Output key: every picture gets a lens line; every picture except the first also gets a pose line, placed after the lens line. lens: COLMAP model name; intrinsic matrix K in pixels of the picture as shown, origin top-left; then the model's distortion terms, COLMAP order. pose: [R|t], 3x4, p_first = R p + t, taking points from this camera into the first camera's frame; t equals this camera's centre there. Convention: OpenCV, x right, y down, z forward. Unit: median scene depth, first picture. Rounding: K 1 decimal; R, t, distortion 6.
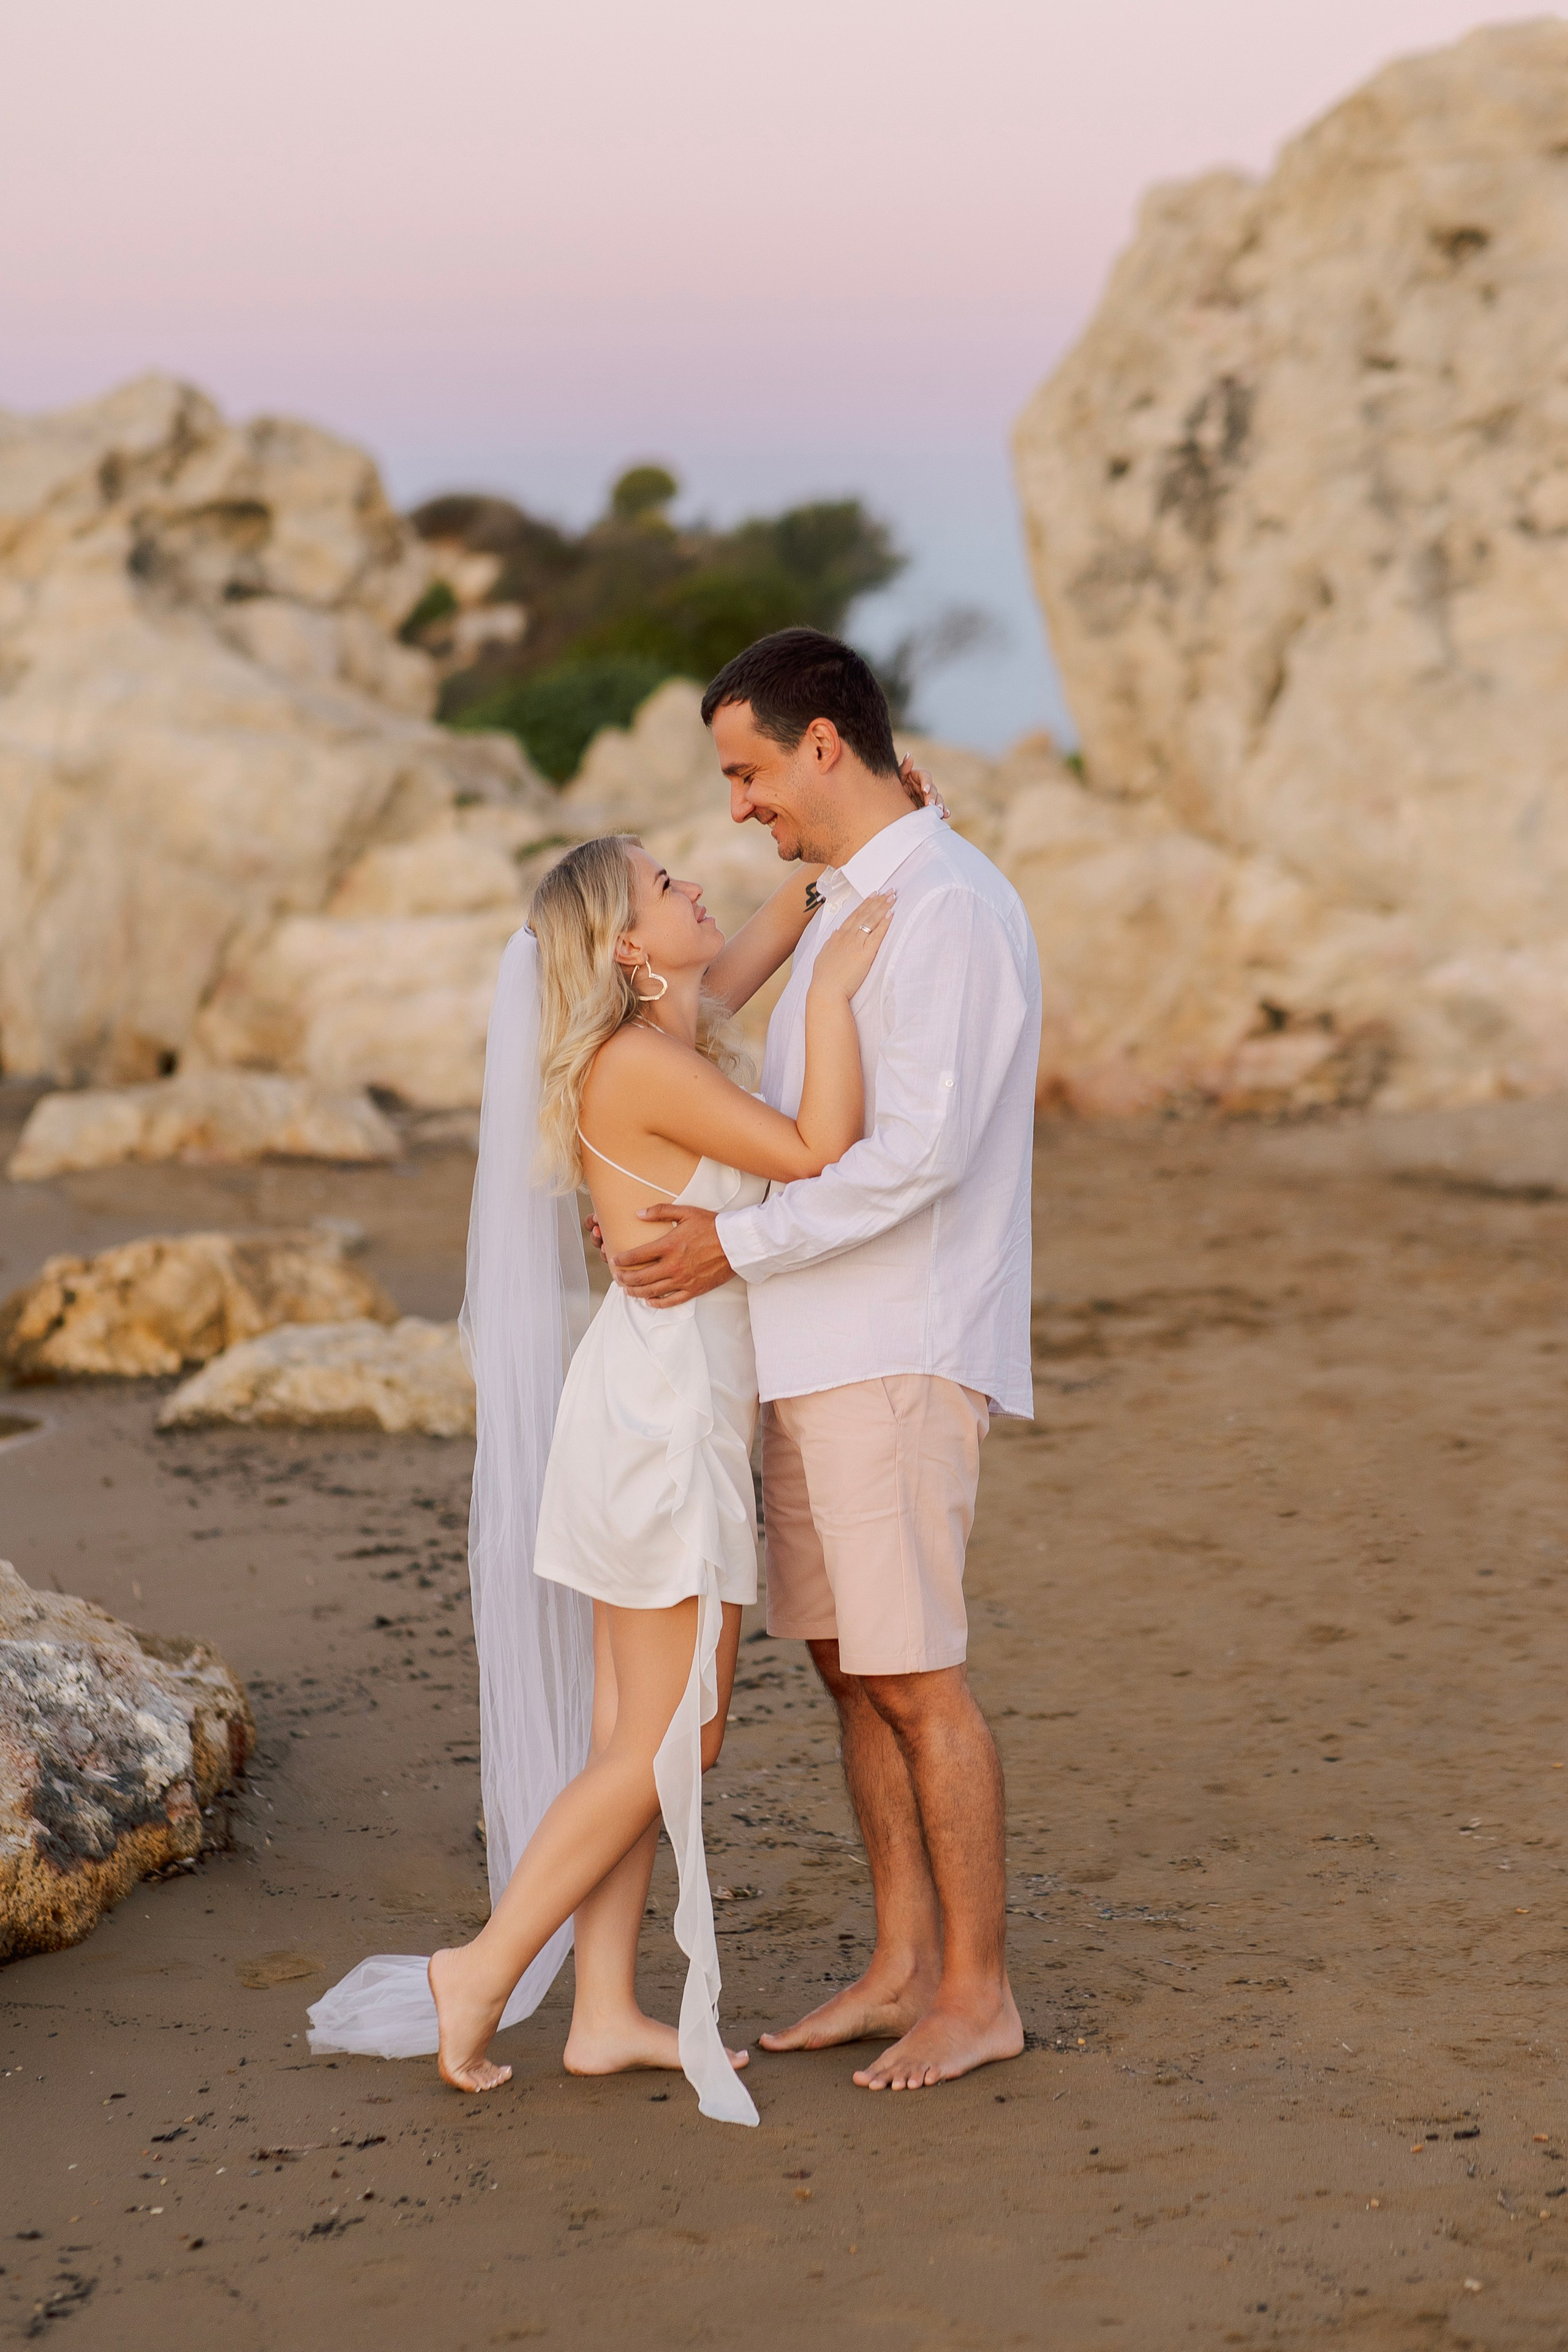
lens RADIAL K [[4565.5, 0, 854.0], [0, 4565.5, 1182.2], [0, 0, 1]] dist [-0.023511, -0.097550]
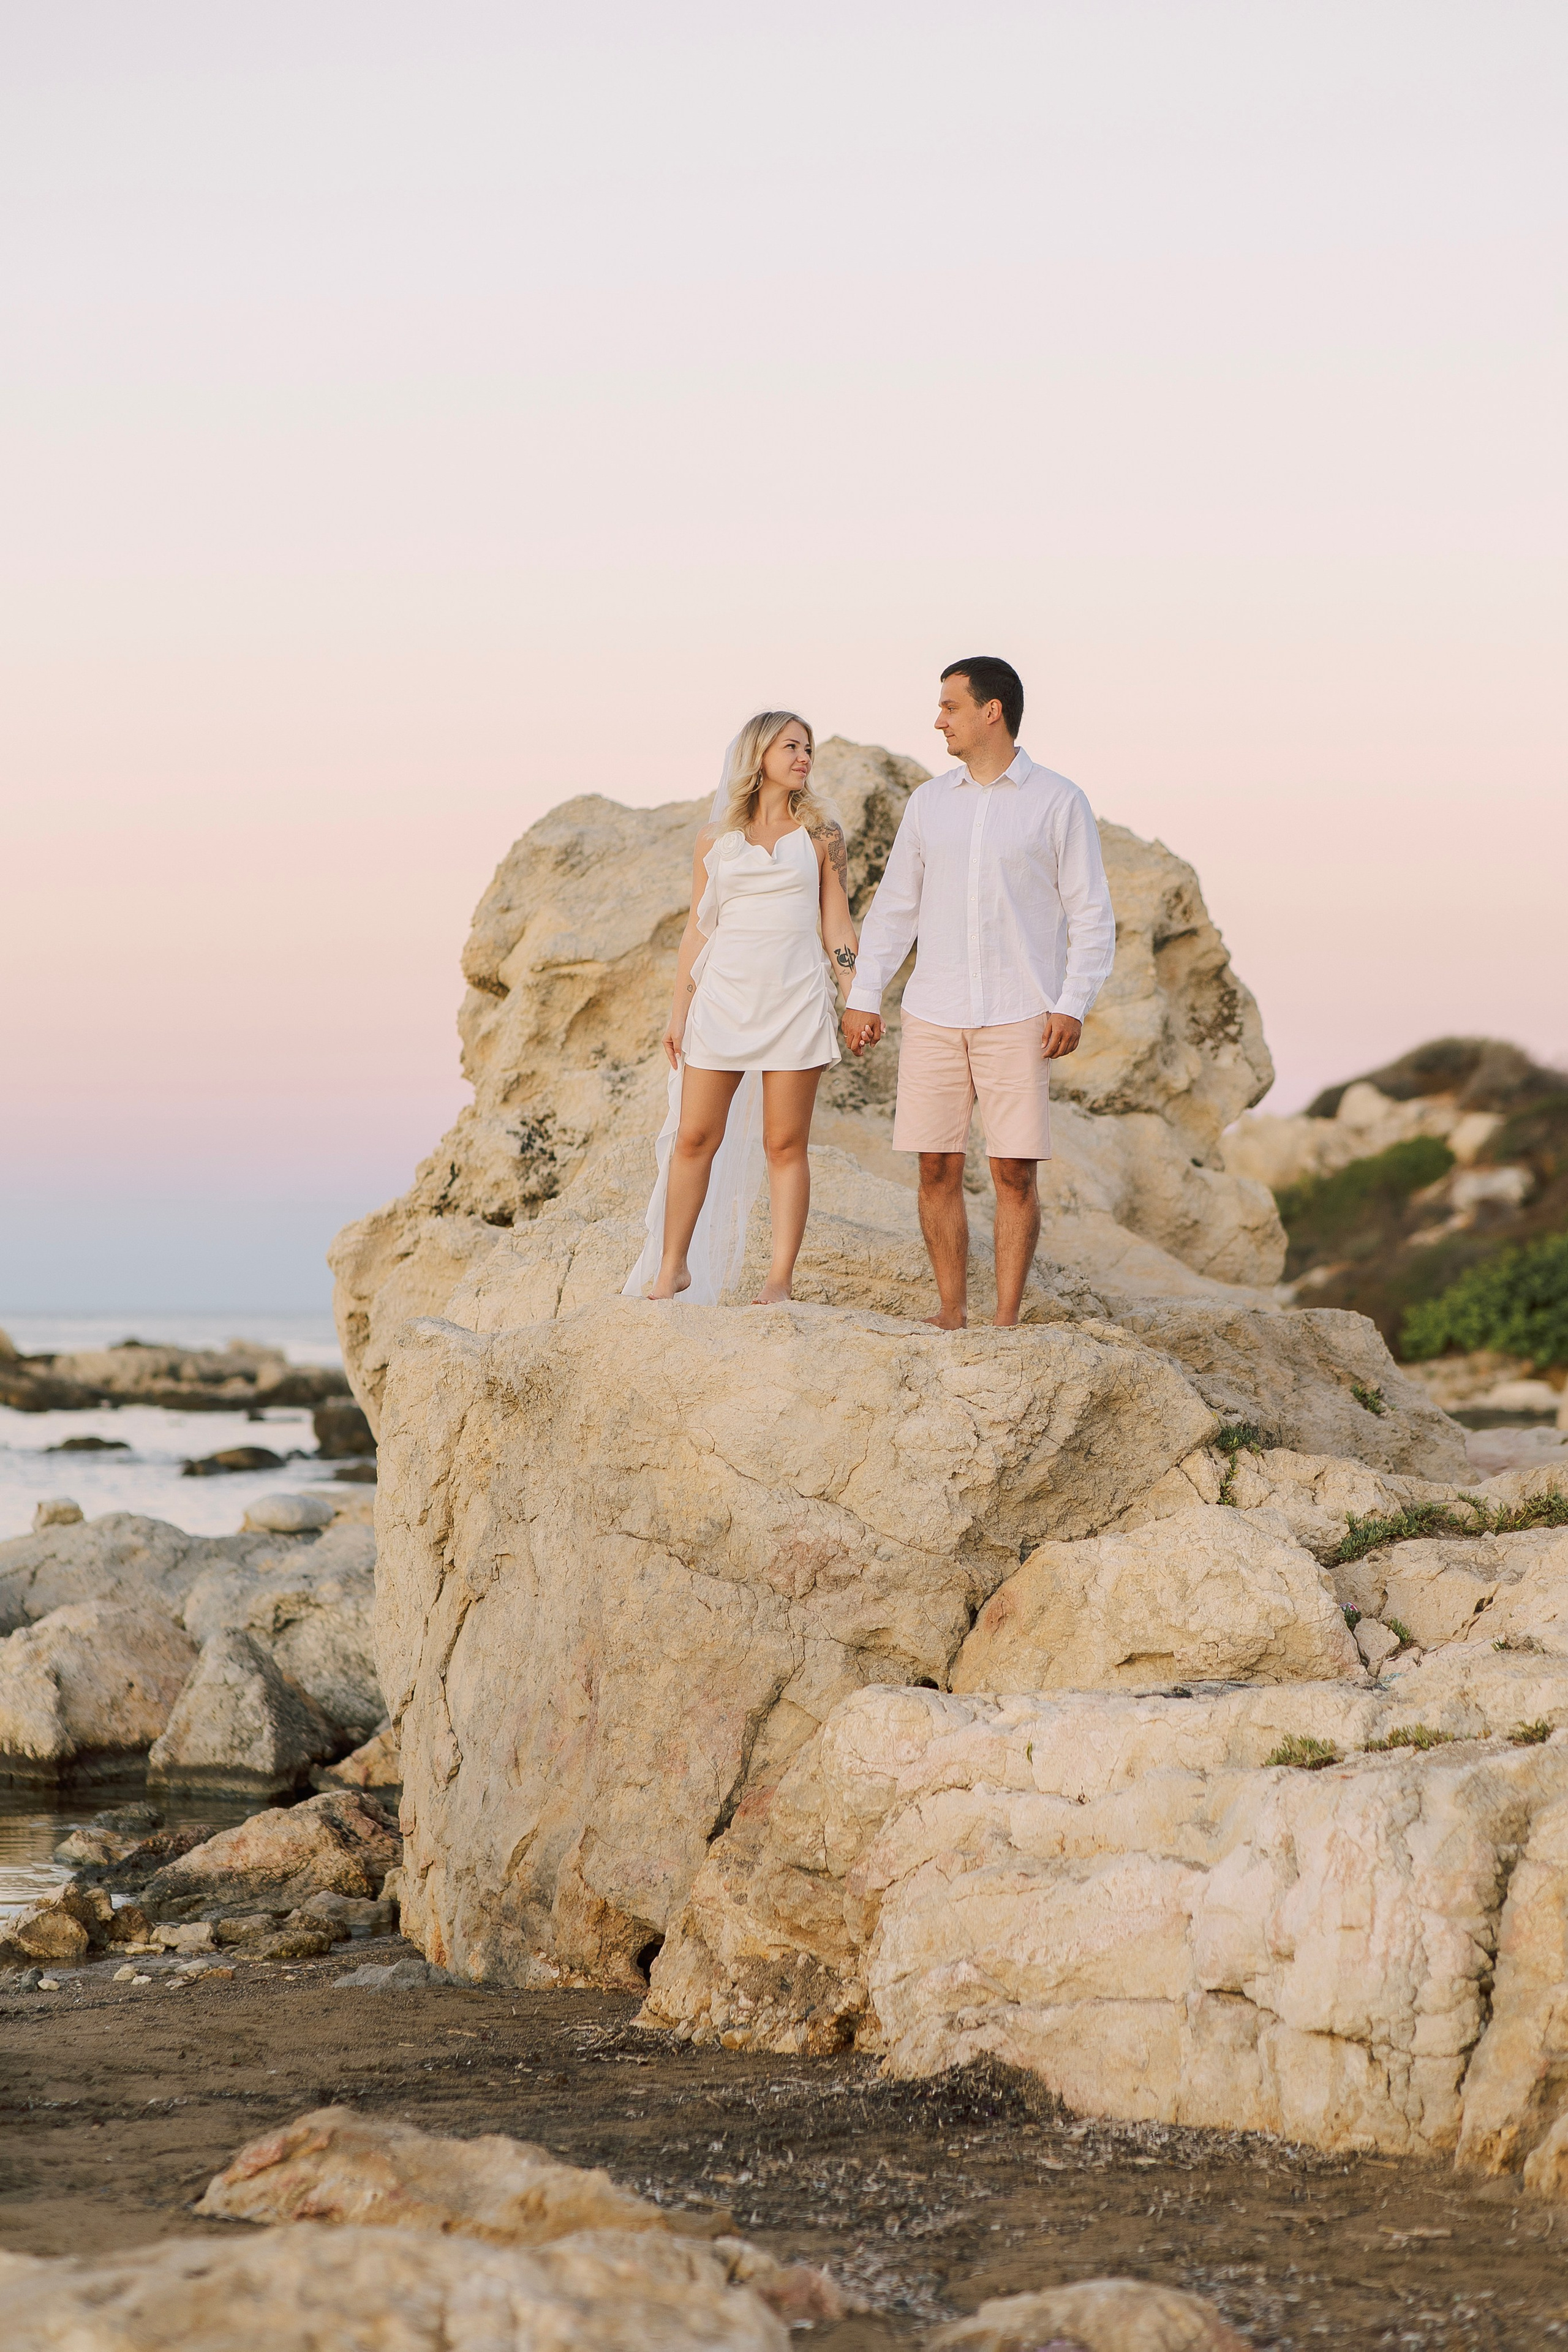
lens RADIAL K [[4565.5, 0, 854.0], [0, 4565.5, 1182.2], [0, 0, 1]] dist [-0.023511, -0.097550]
pose [[0.975016, -0.010193, -0.221902, -0.011328], [-0.017678, 0.992218, -0.123255, -0.038783], [0.221432, 0.124098, 0.967248, 0.396382]]
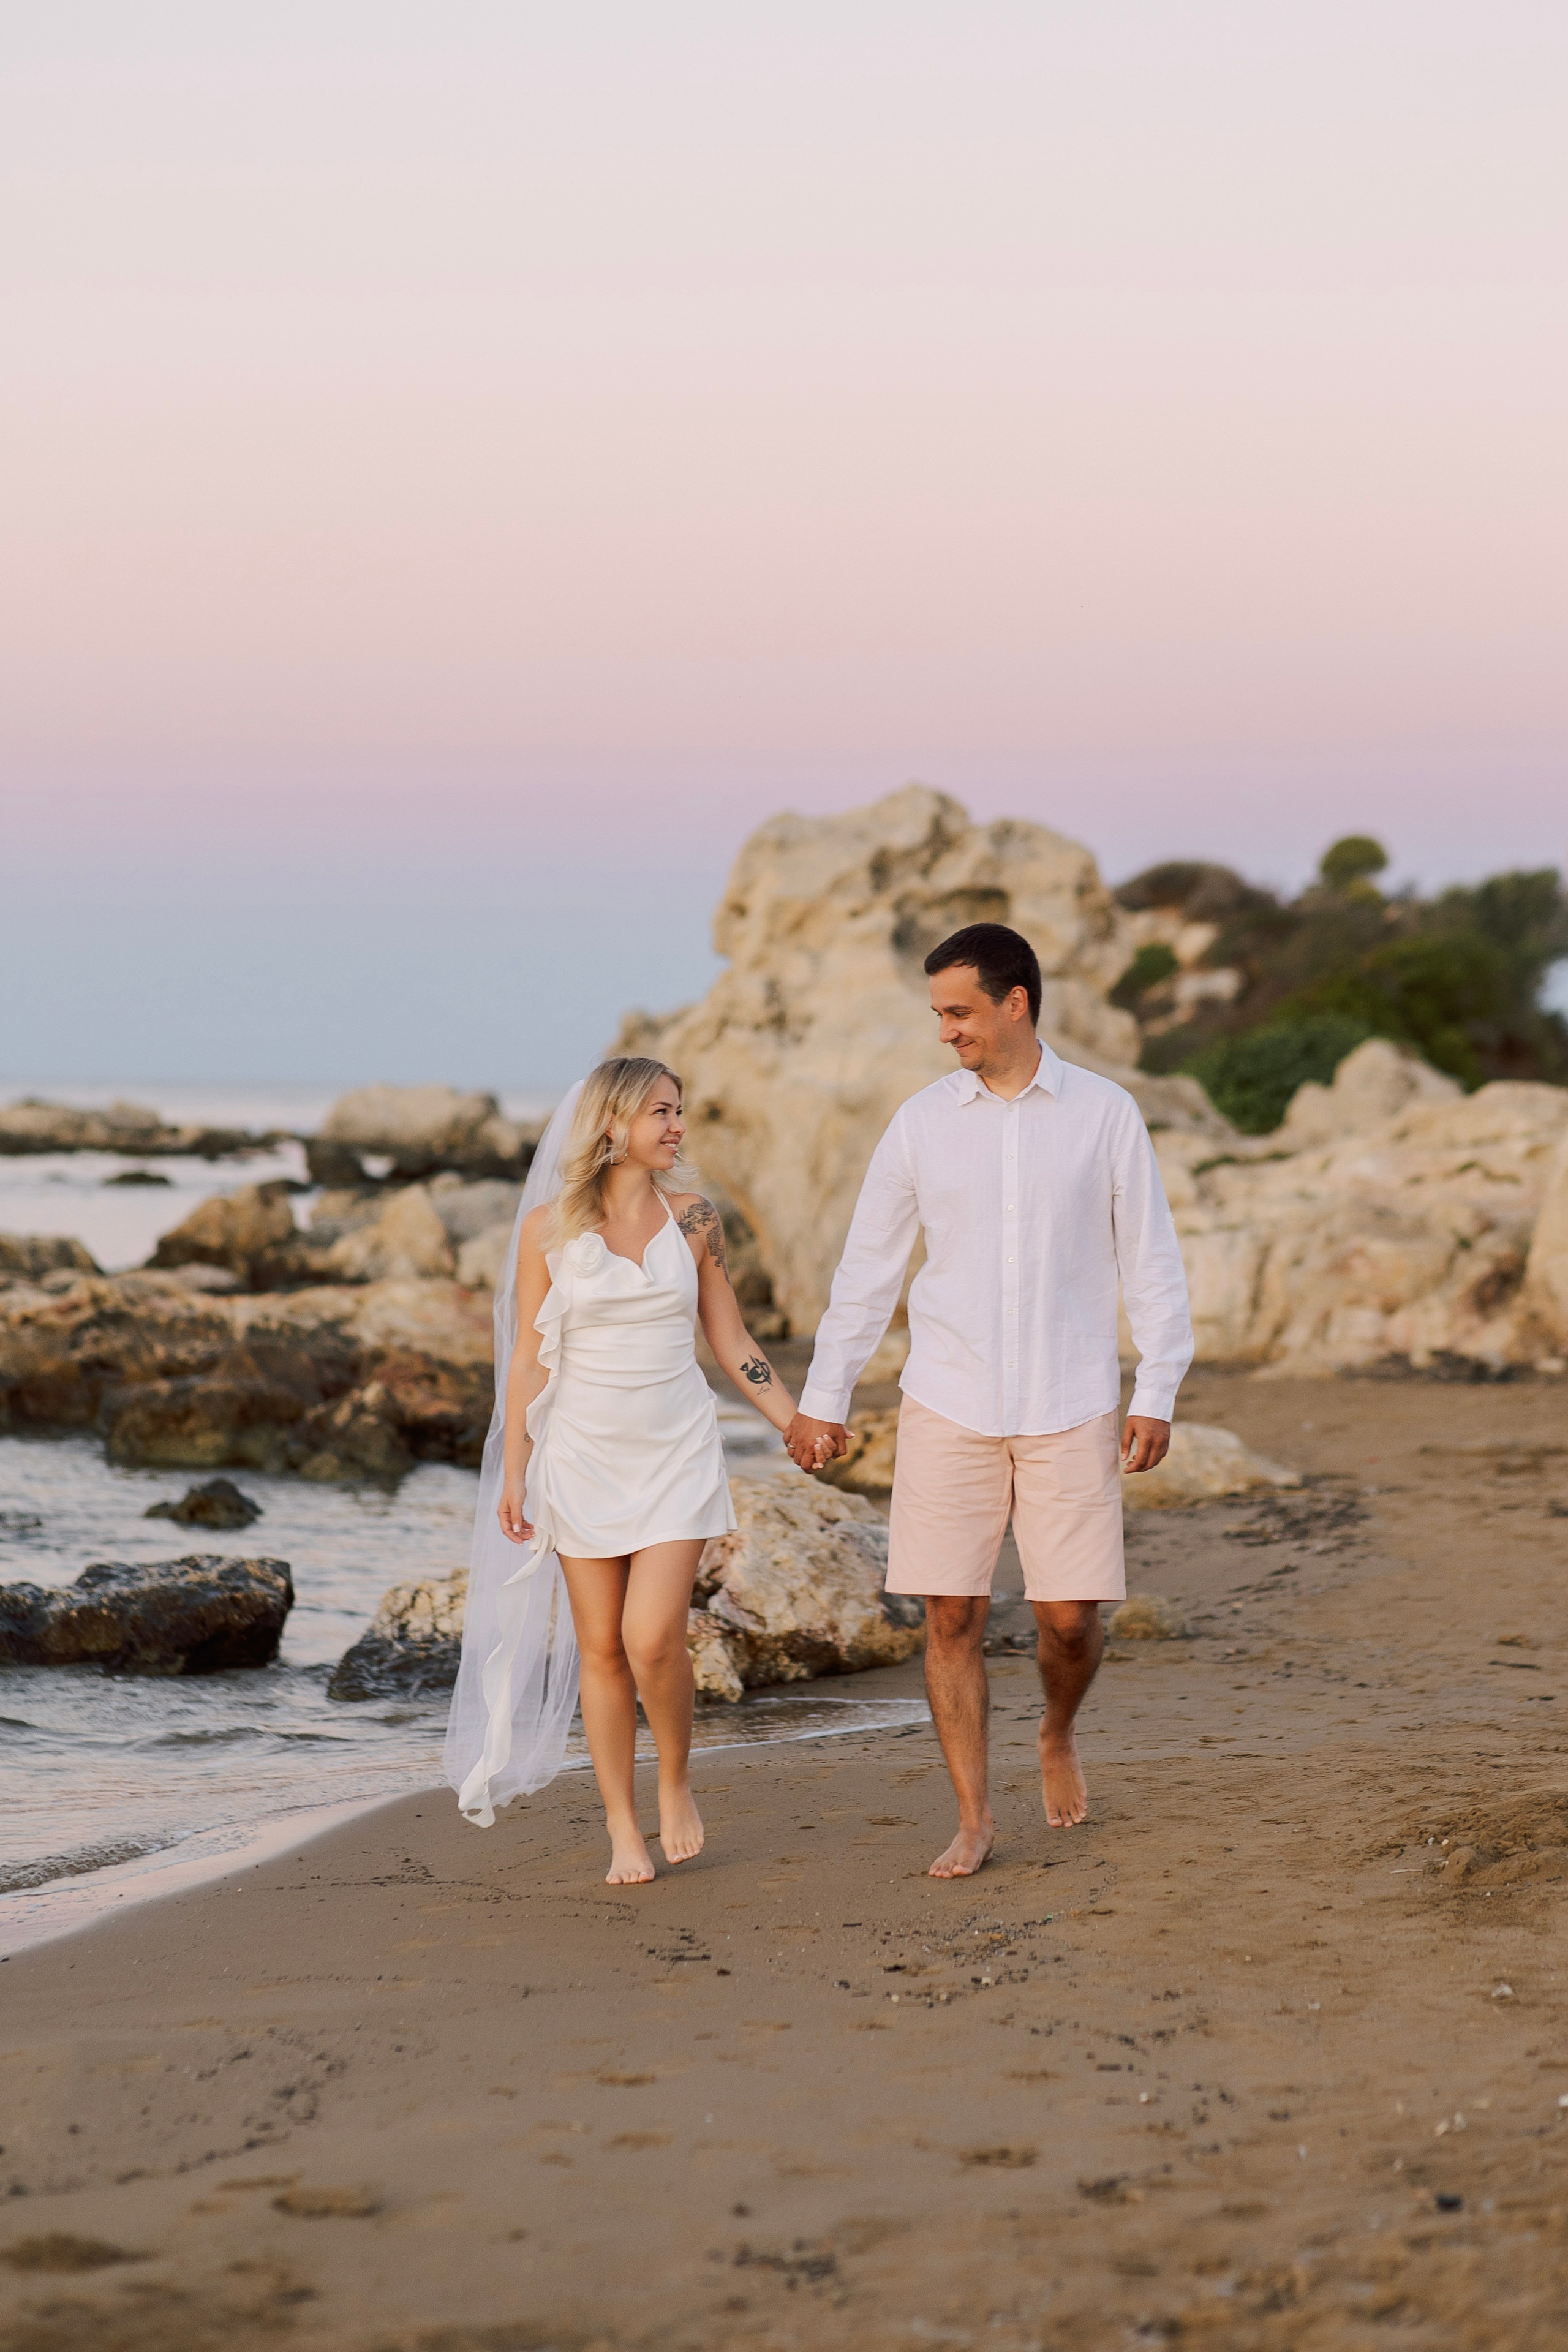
lens RADIAL K [[4565.5, 0, 854.0], [0, 4565.5, 1182.2], [0, 0, 1]] dist [-0.023511, -0.097550]
pose [[0.987447, 0.011133, -0.157559, 0.026581], [-0.023377, 0.996828, -0.076069, 0.024807], [0.156212, 0.078797, 0.984575, -0.217240]]
